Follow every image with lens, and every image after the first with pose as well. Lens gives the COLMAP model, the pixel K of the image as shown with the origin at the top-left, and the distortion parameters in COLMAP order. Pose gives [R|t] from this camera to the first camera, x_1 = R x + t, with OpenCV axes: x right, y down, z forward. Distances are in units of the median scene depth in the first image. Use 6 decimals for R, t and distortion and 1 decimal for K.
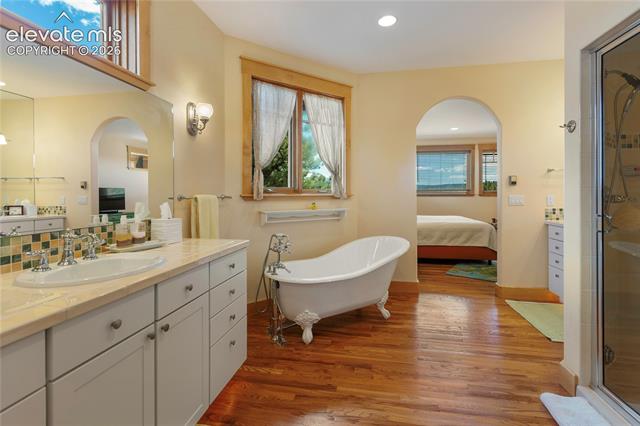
lens RADIAL K [[288.7, 0, 320.3], [0, 288.7, 204.0], [0, 0, 1]] dist [0.000503, 0.000078]
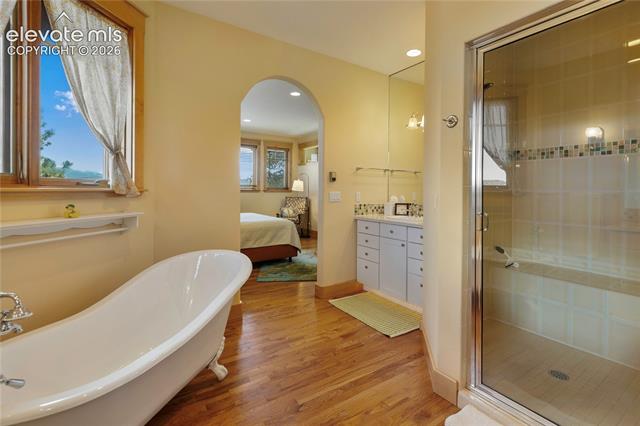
lens RADIAL K [[297.5, 0, 320.6], [0, 297.5, 192.6], [0, 0, 1]] dist [0.002186, 0.000117]
pose [[0.723279, 0.002644, 0.690551, -0.062424], [0.013365, 0.999752, -0.017827, -0.009960], [-0.690427, 0.022124, 0.723064, 0.289375]]
